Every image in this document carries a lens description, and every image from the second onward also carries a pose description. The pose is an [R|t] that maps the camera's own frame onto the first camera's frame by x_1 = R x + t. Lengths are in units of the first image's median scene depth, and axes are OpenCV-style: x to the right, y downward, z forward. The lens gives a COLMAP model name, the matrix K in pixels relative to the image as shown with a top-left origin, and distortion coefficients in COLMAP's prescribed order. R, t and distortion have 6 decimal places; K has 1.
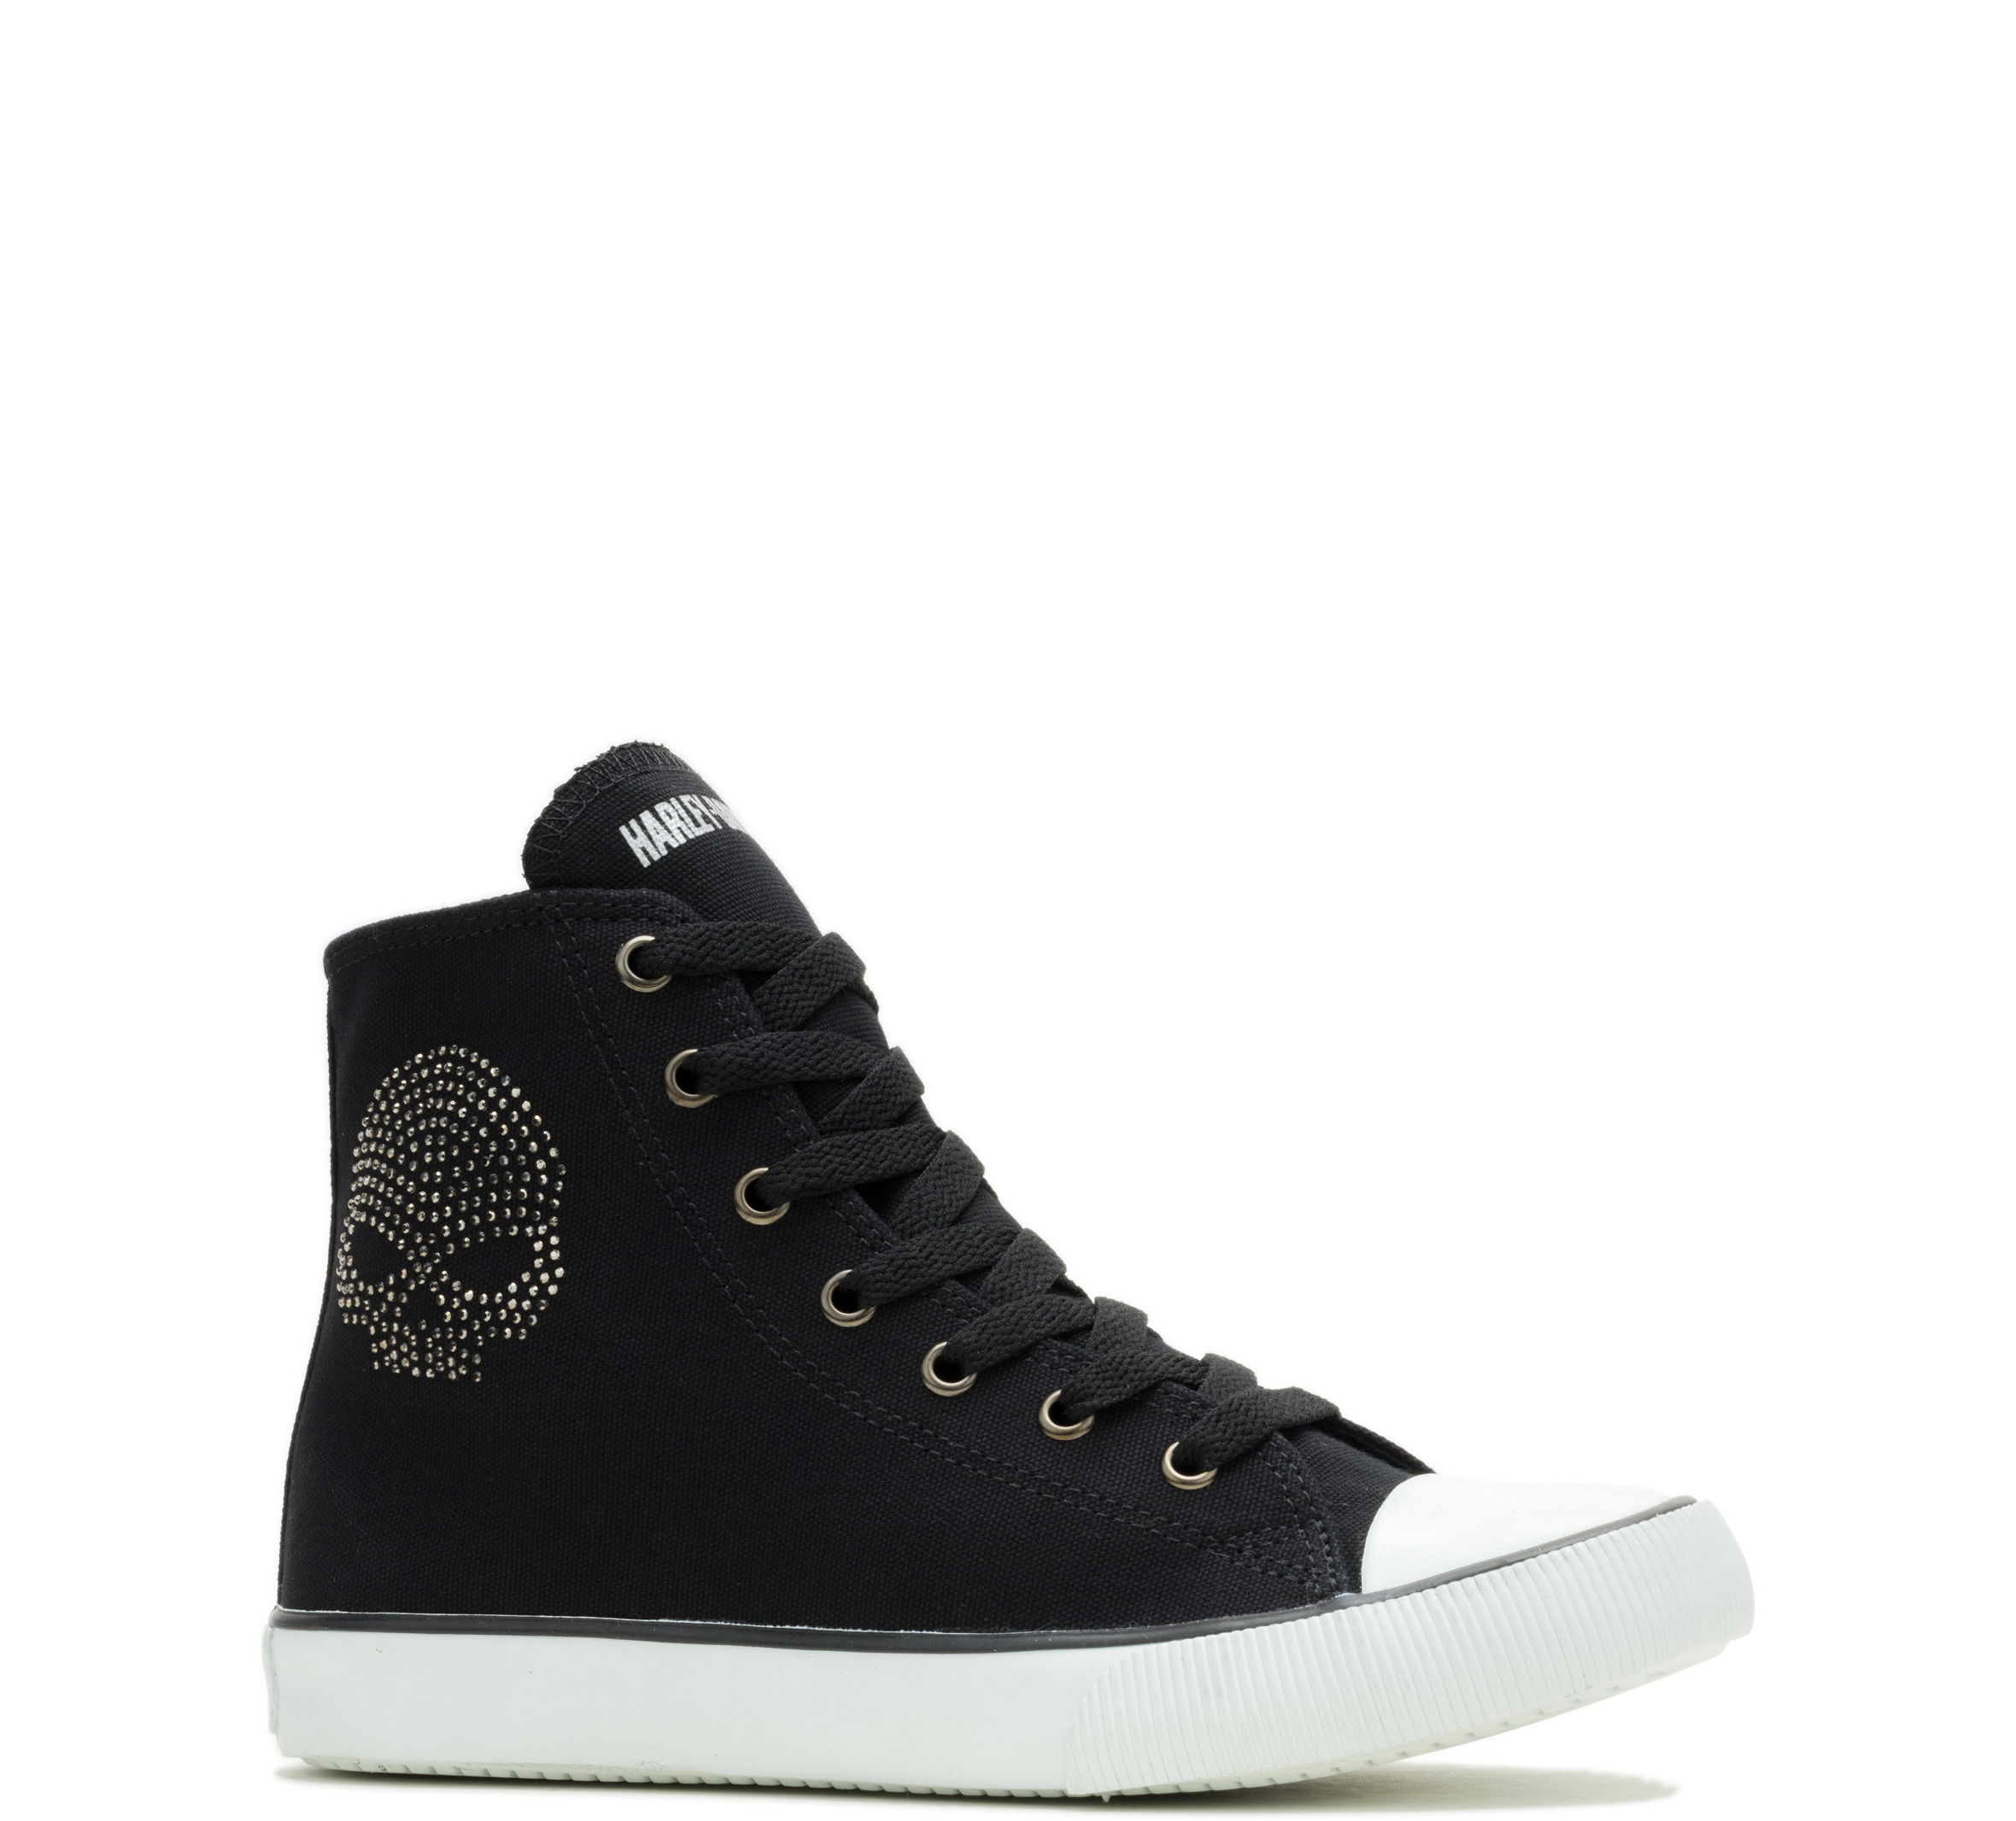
lens RADIAL K [[7630.5, 0, 1229.8], [0, 7630.5, 912.0], [0, 0, 1]] dist [0.282550, -40.682981]
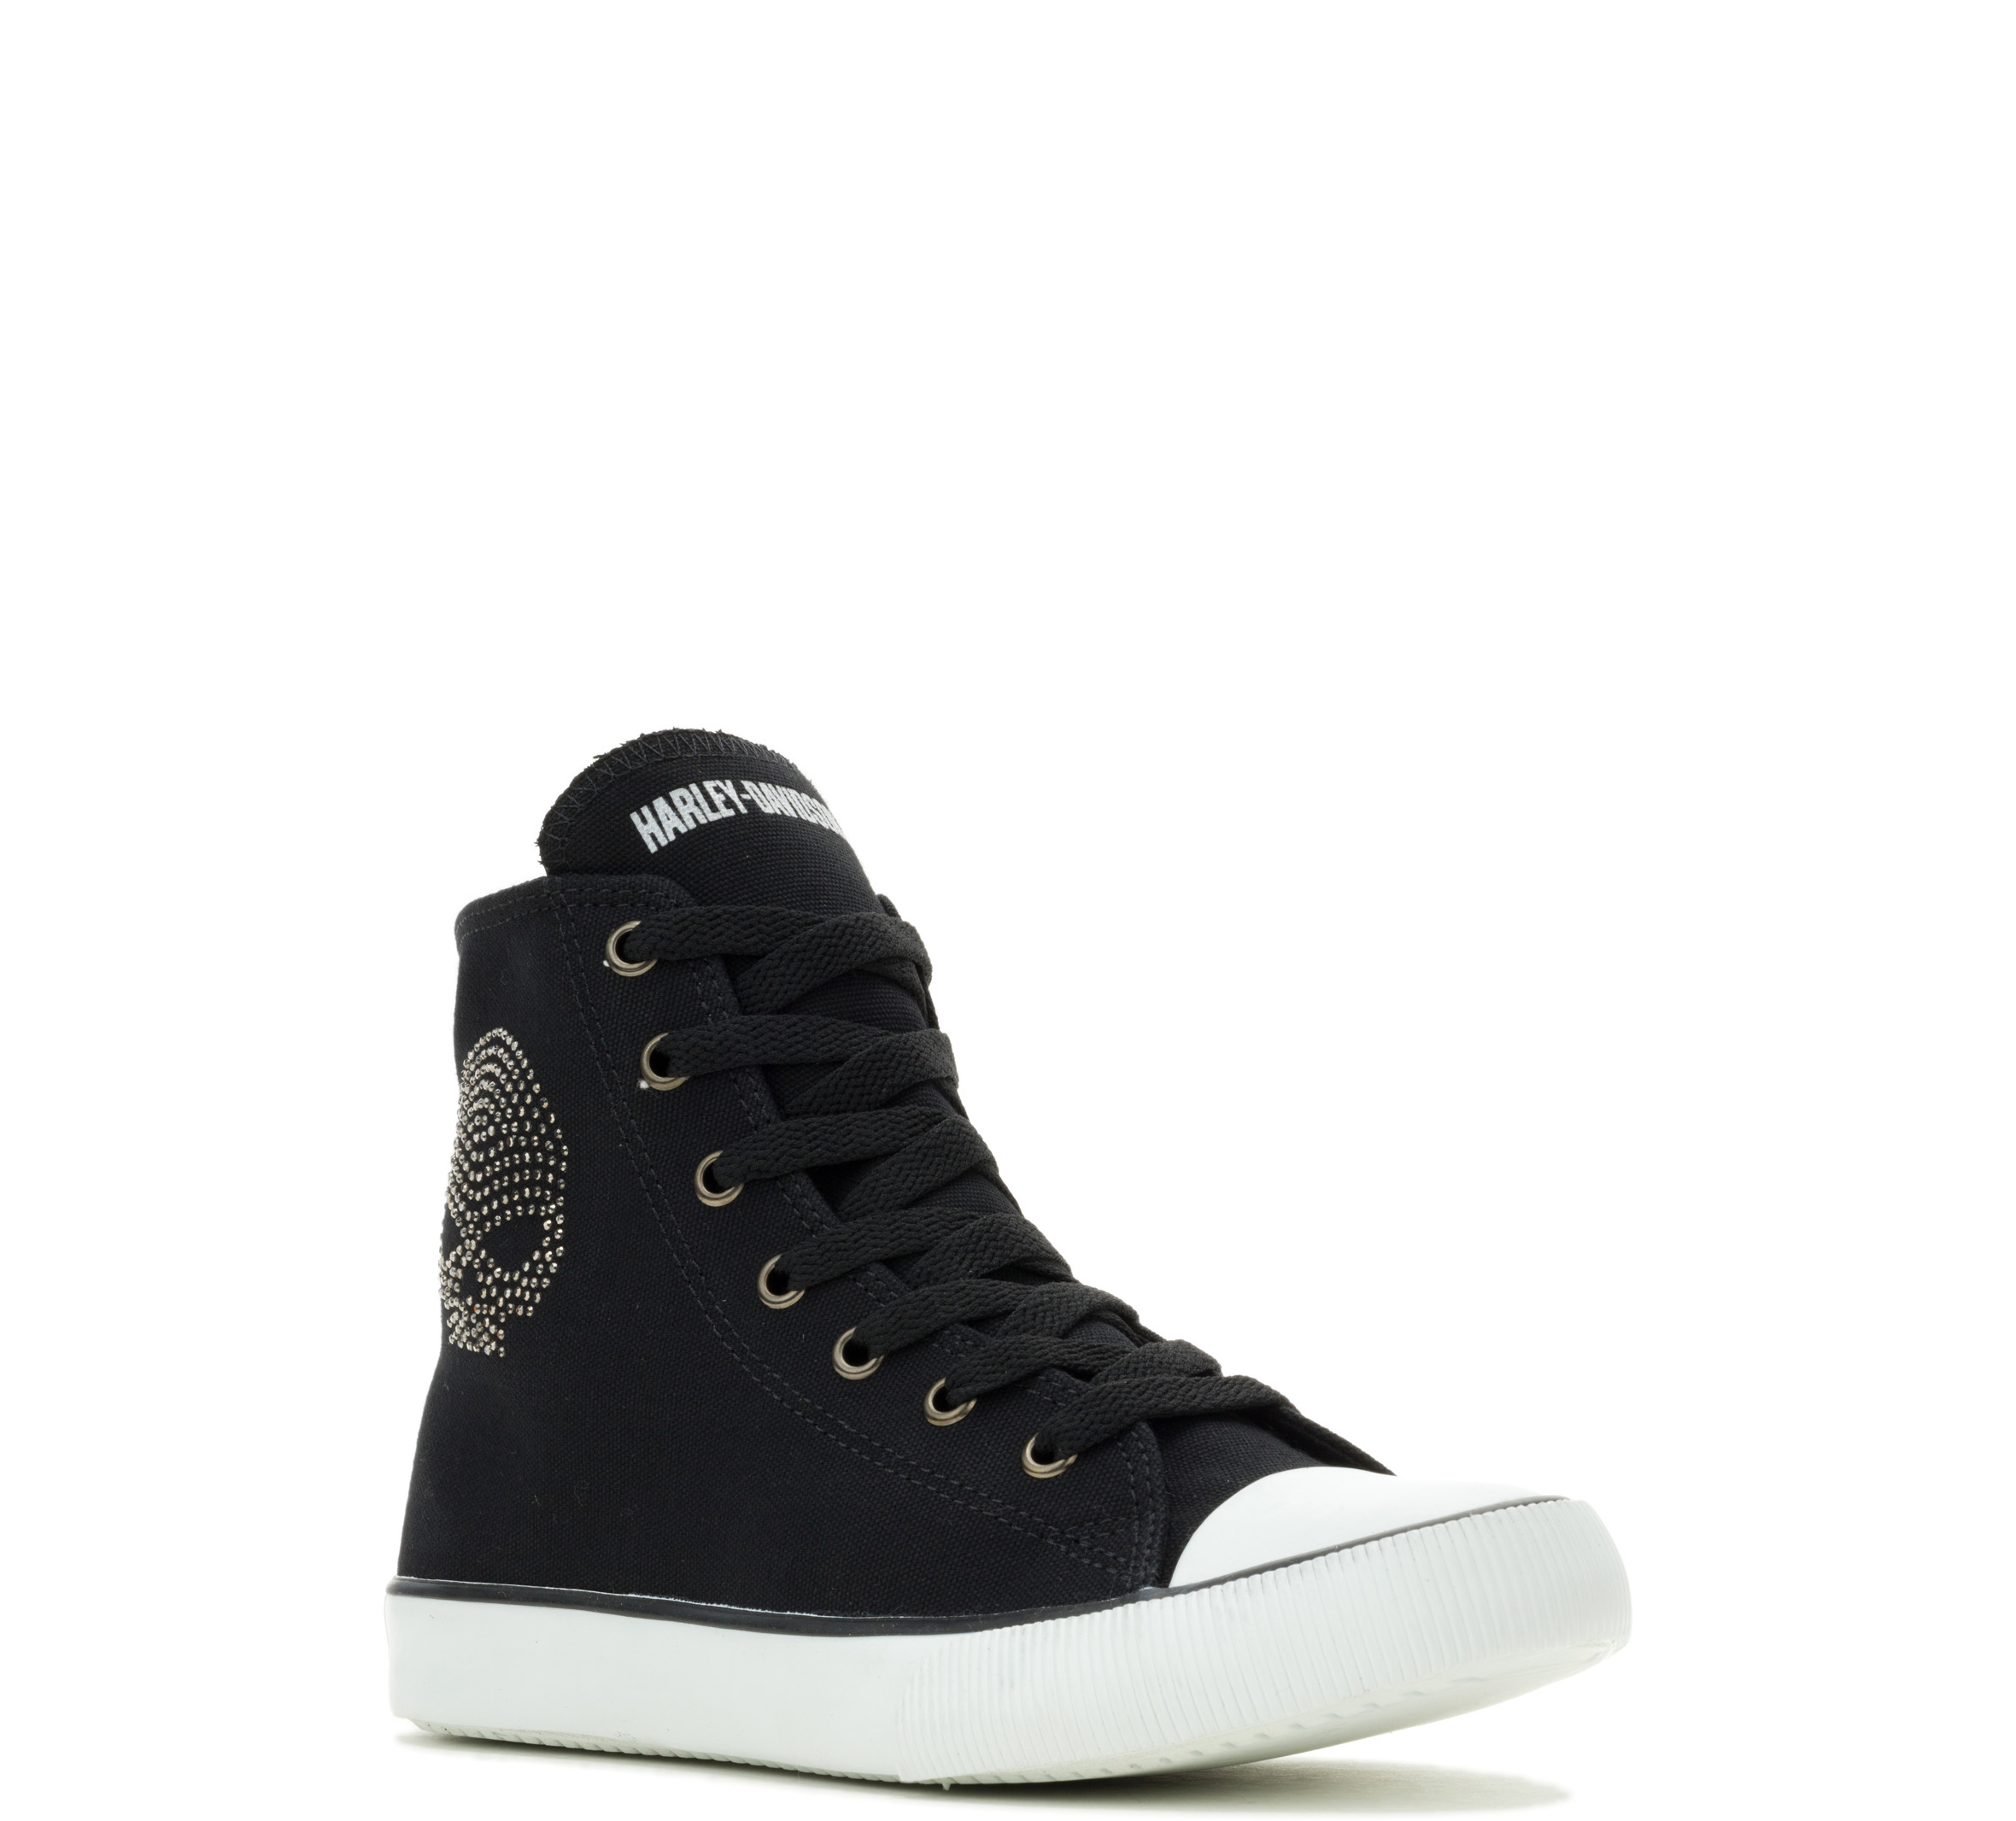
lens RADIAL K [[7630.5, 0, 1229.8], [0, 7630.5, 912.0], [0, 0, 1]] dist [0.282550, -40.682981]
pose [[0.922051, -0.006439, -0.387015, 0.389000], [0.010599, 0.999907, 0.008616, -0.005974], [0.386924, -0.012046, 0.922033, 0.093500]]
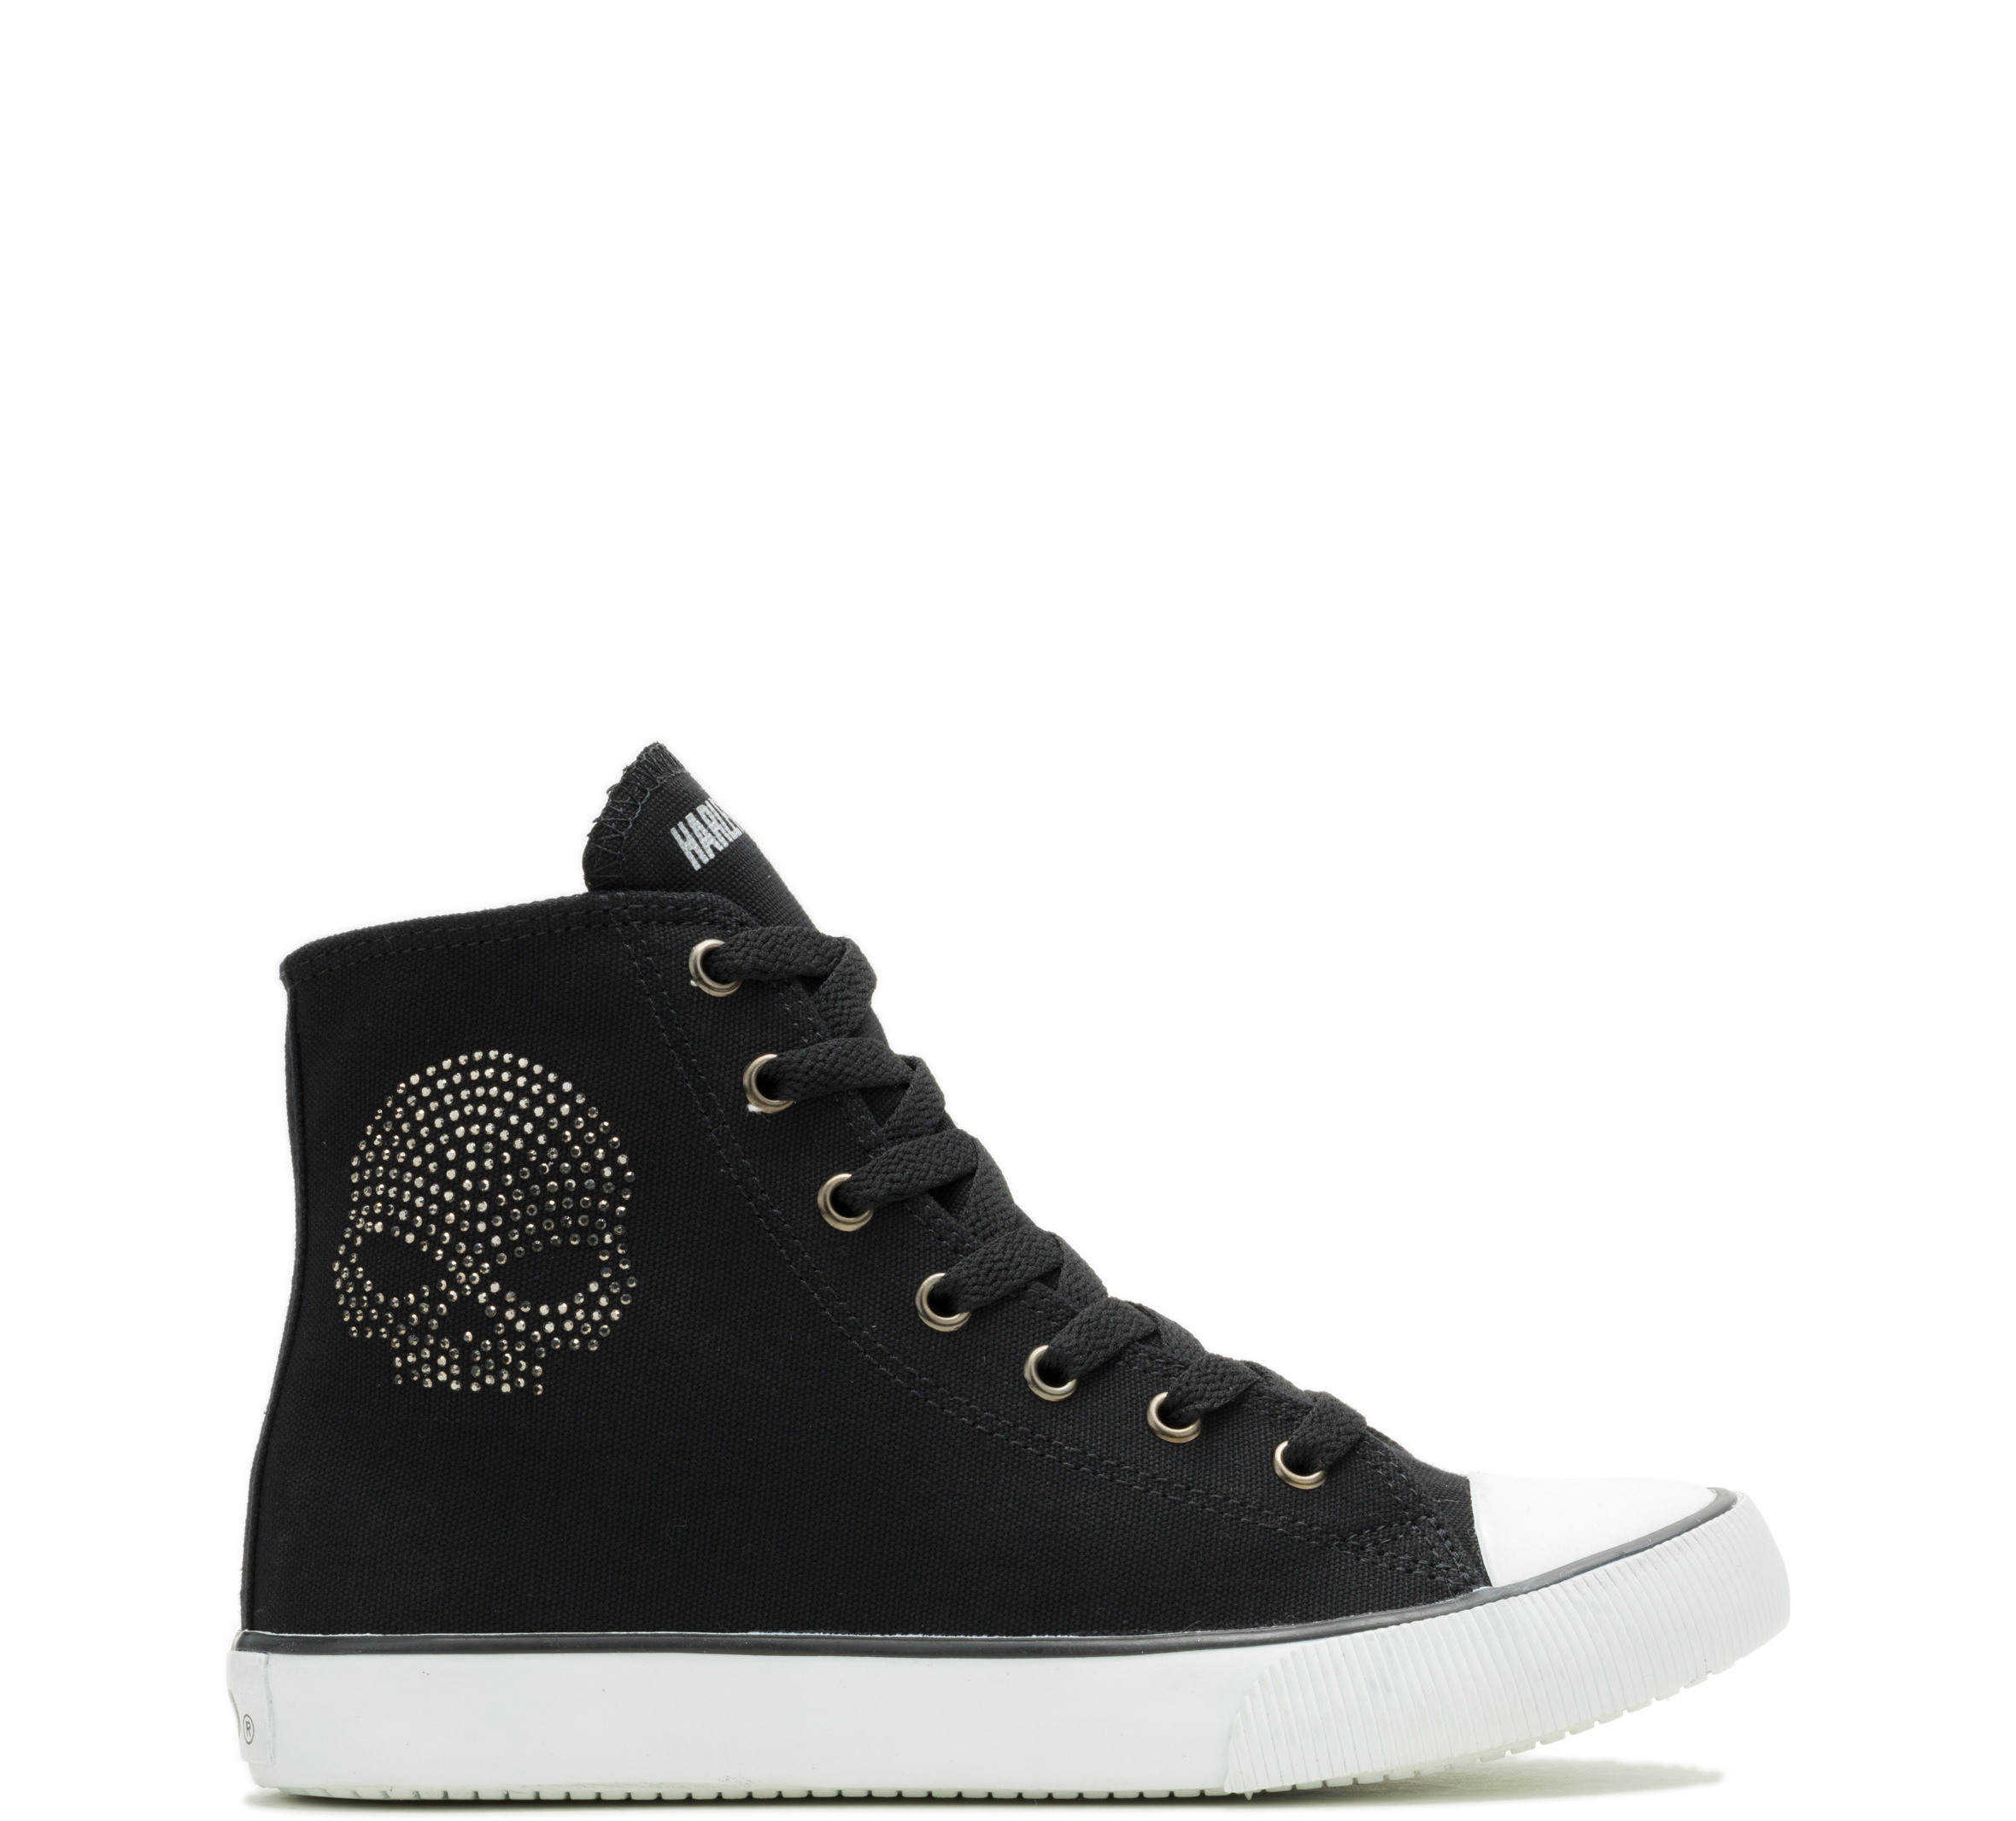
lens RADIAL K [[7630.5, 0, 1229.8], [0, 7630.5, 912.0], [0, 0, 1]] dist [0.282550, -40.682981]
pose [[0.927403, 0.011989, 0.373871, -0.383044], [-0.008166, 0.999897, -0.011809, 0.010645], [-0.373974, 0.007899, 0.927405, 0.059731]]
